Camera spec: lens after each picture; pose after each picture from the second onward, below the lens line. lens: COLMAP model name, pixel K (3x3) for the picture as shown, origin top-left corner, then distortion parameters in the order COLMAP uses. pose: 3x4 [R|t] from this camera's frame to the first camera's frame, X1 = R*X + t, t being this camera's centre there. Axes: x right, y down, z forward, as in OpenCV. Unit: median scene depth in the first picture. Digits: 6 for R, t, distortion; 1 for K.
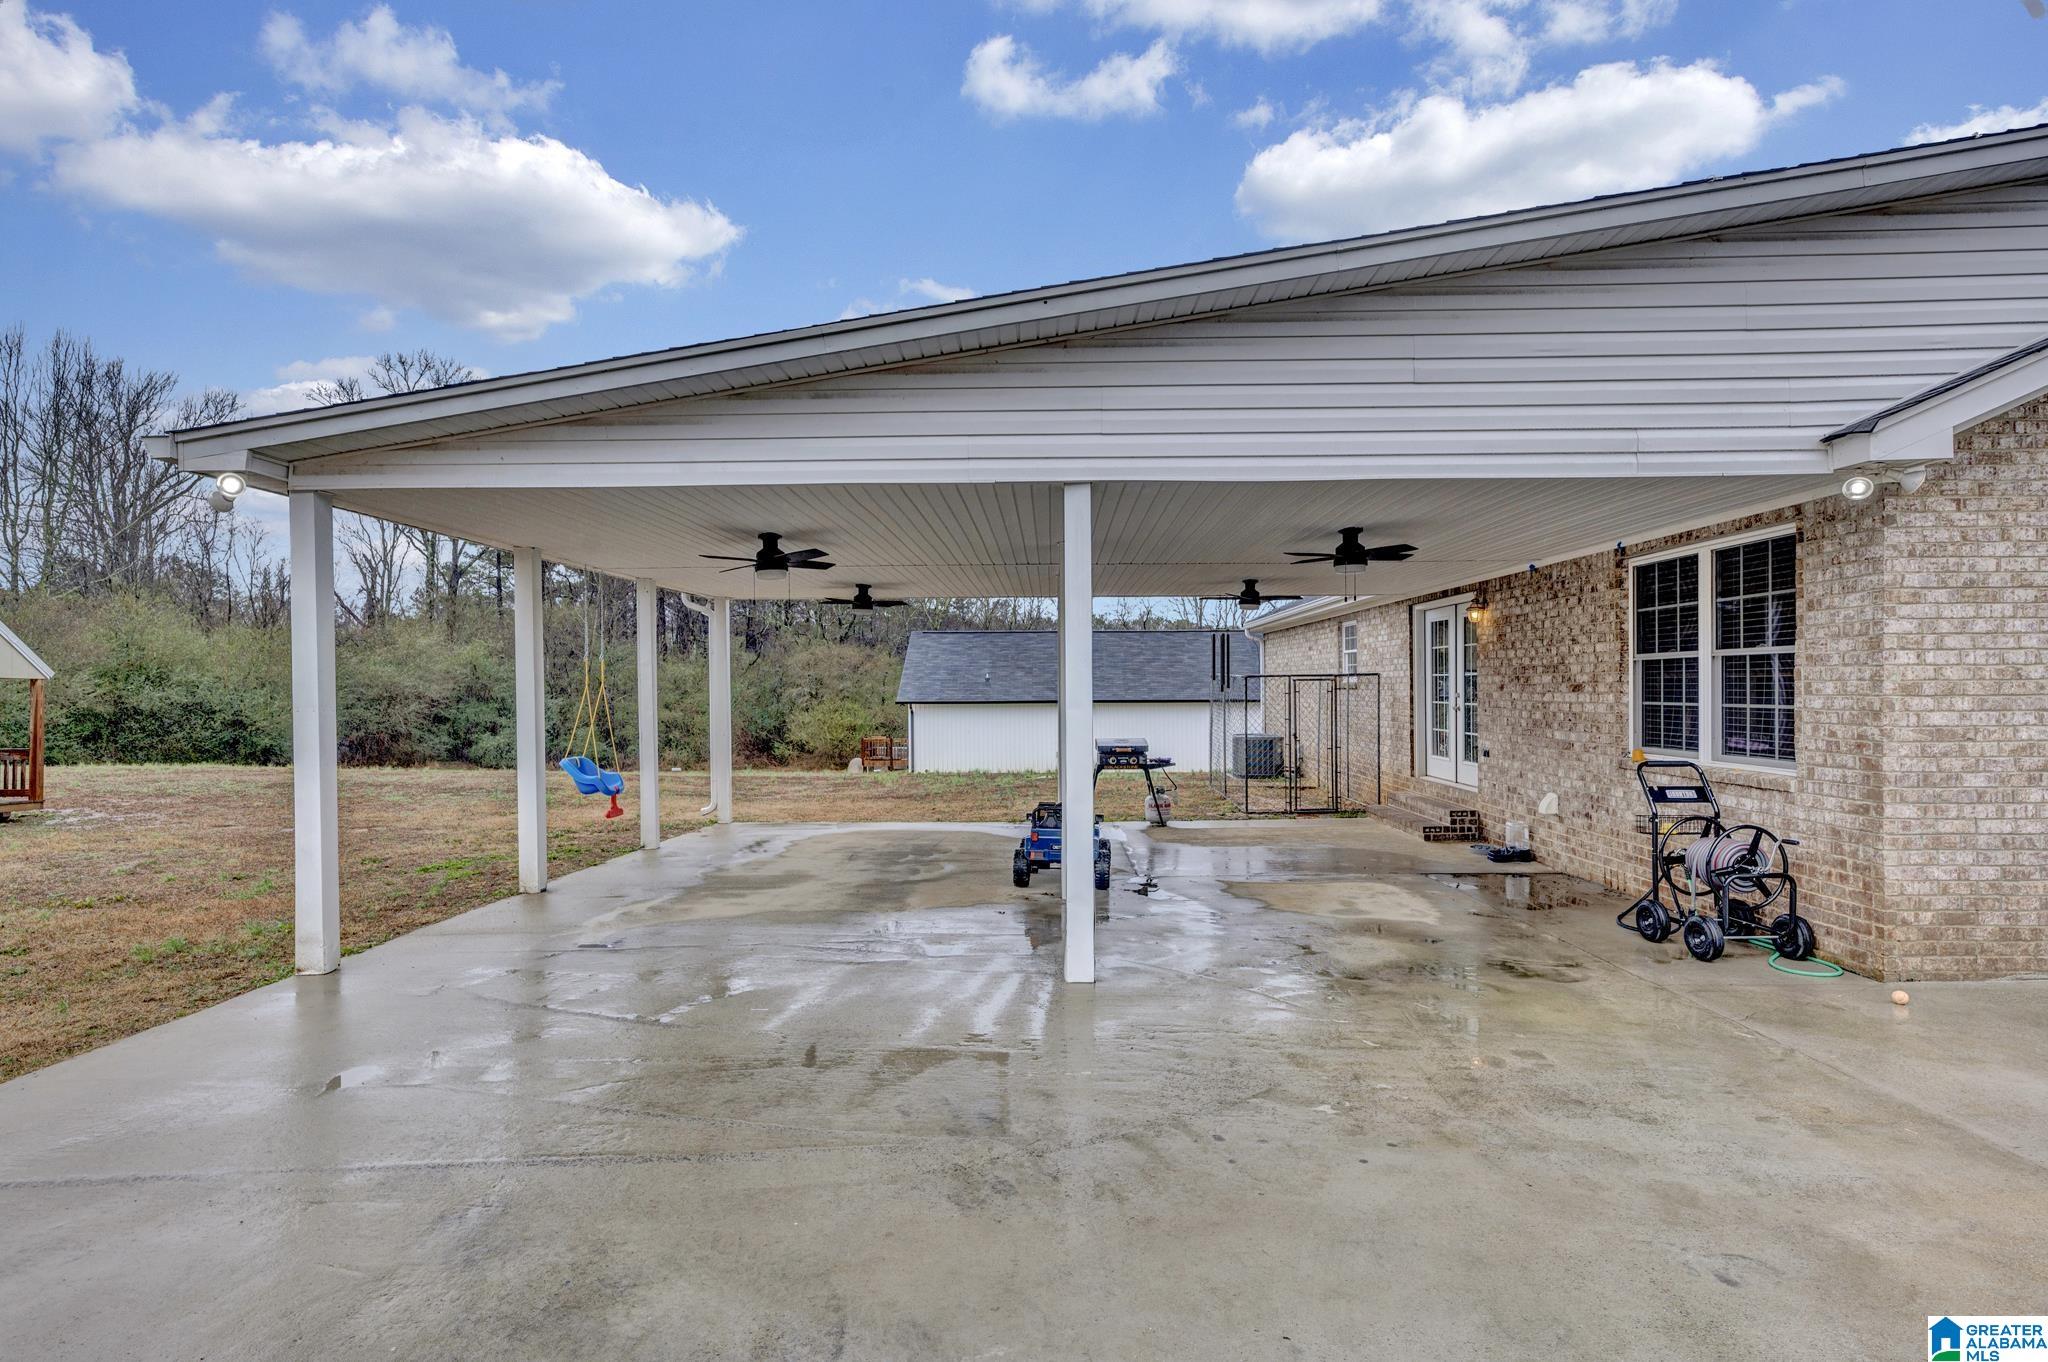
lens RADIAL K [[1039.2, 0, 1028.6], [0, 1039.2, 687.7], [0, 0, 1]] dist [0.006728, 0.000558]
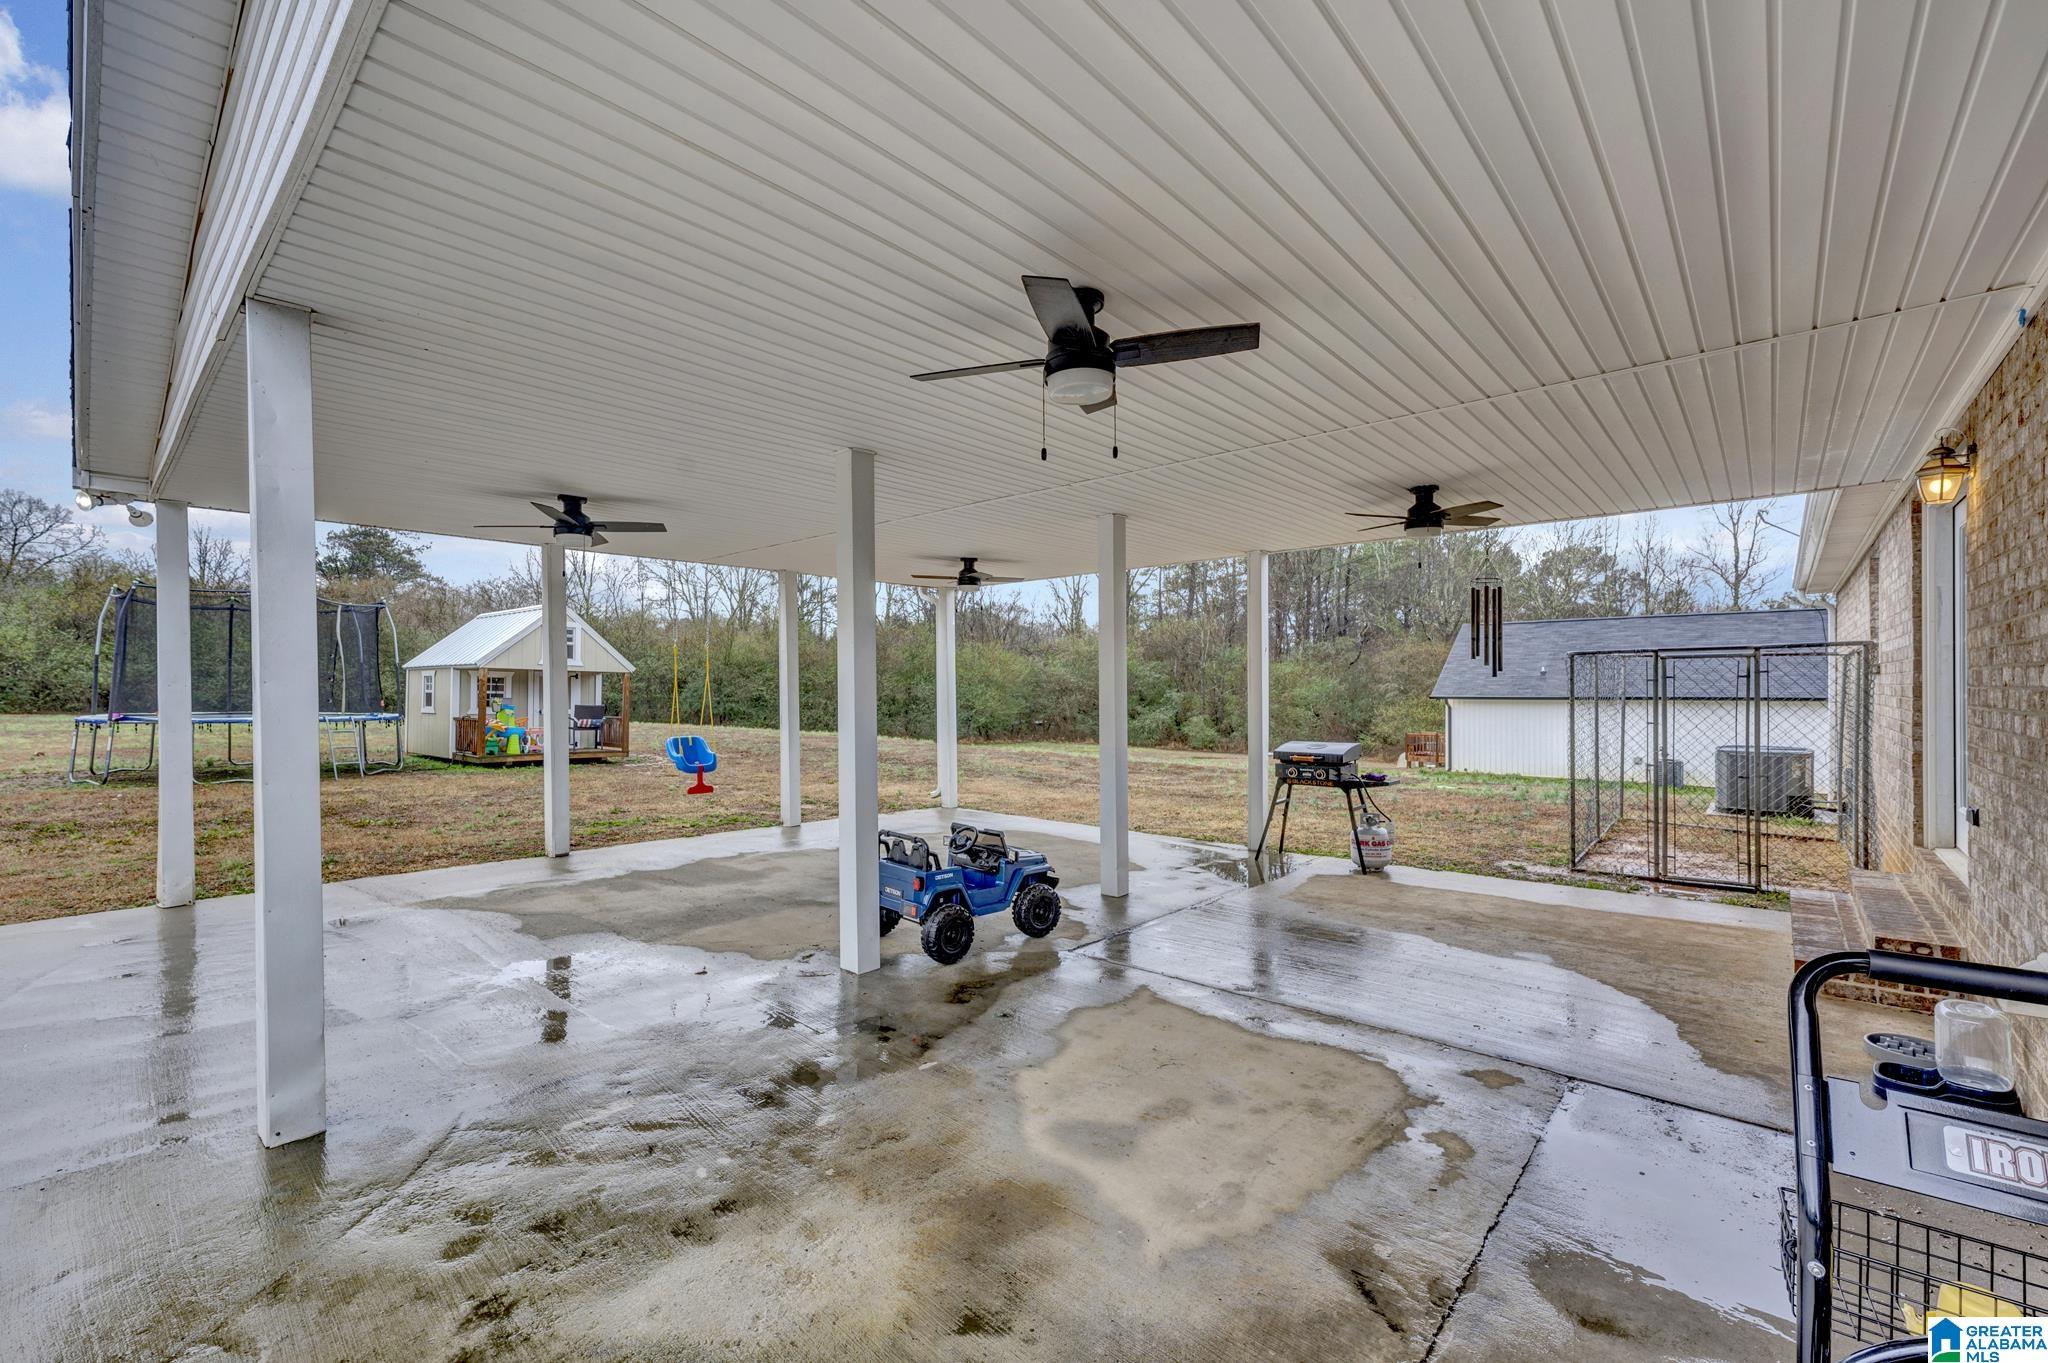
lens RADIAL K [[861.0, 0, 1015.3], [0, 861.0, 686.4], [0, 0, 1]] dist [-0.003412, -0.000628]
pose [[0.754196, 0.002508, -0.656645, 0.184021], [-0.001593, 0.999997, 0.001989, 0.005254], [0.656648, -0.000454, 0.754197, 0.239911]]
